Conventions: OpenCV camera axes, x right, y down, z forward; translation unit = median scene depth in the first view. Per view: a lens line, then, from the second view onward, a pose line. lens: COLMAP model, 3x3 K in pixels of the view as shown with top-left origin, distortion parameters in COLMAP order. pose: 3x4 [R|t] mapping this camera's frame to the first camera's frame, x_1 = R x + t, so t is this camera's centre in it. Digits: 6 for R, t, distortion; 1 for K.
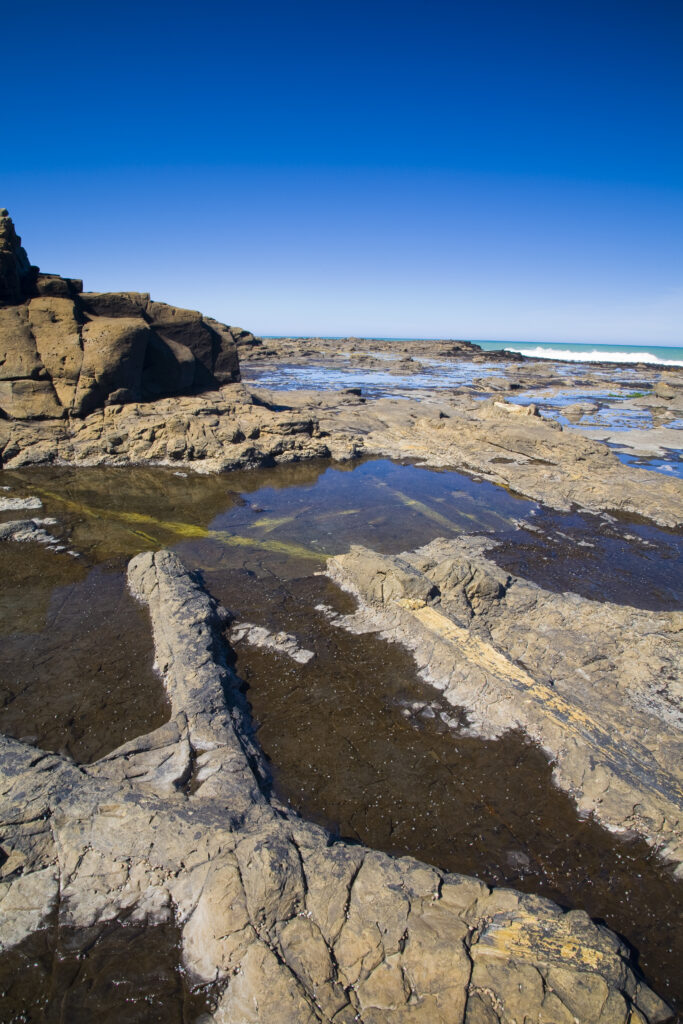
lens RADIAL K [[726.4, 0, 321.8], [0, 726.4, 507.5], [0, 0, 1]] dist [-0.129168, 0.064237]
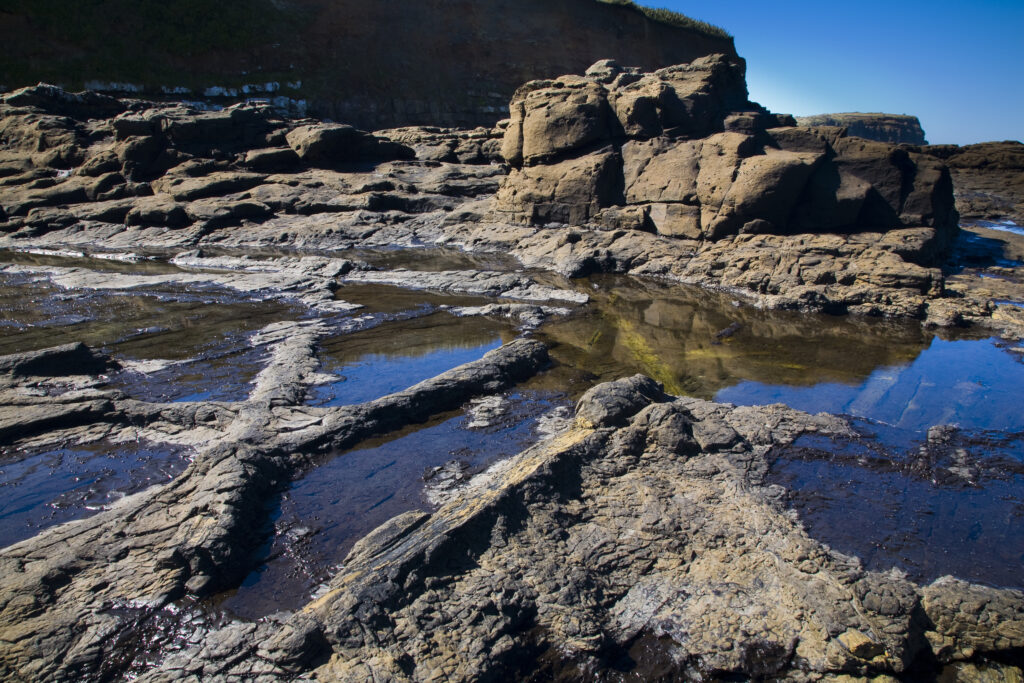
lens RADIAL K [[726.4, 0, 512.0], [0, 726.4, 341.5], [0, 0, 1]] dist [-0.129168, 0.064237]
pose [[0.526383, 0.217780, -0.821884, 0.737044], [-0.199703, 0.971266, 0.129462, -0.087952], [0.826462, 0.095987, 0.554749, 0.198420]]
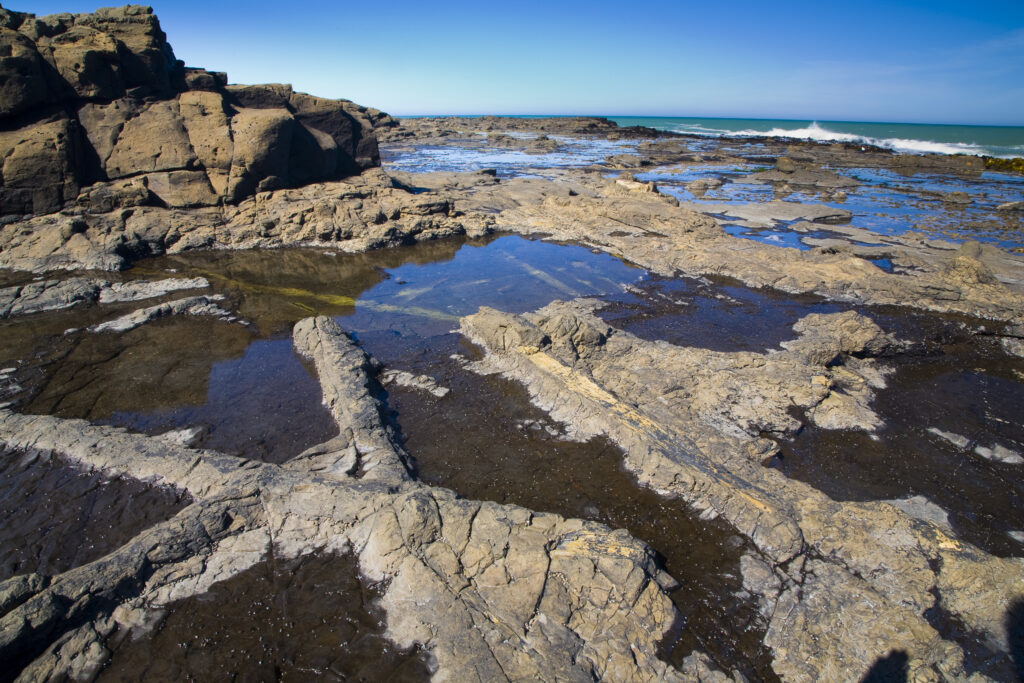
lens RADIAL K [[726.4, 0, 512.0], [0, 726.4, 341.5], [0, 0, 1]] dist [-0.129168, 0.064237]
pose [[0.997619, -0.032336, 0.060920, 0.016932], [0.027611, 0.996660, 0.076859, 0.016633], [-0.063202, -0.074994, 0.995179, -0.182247]]
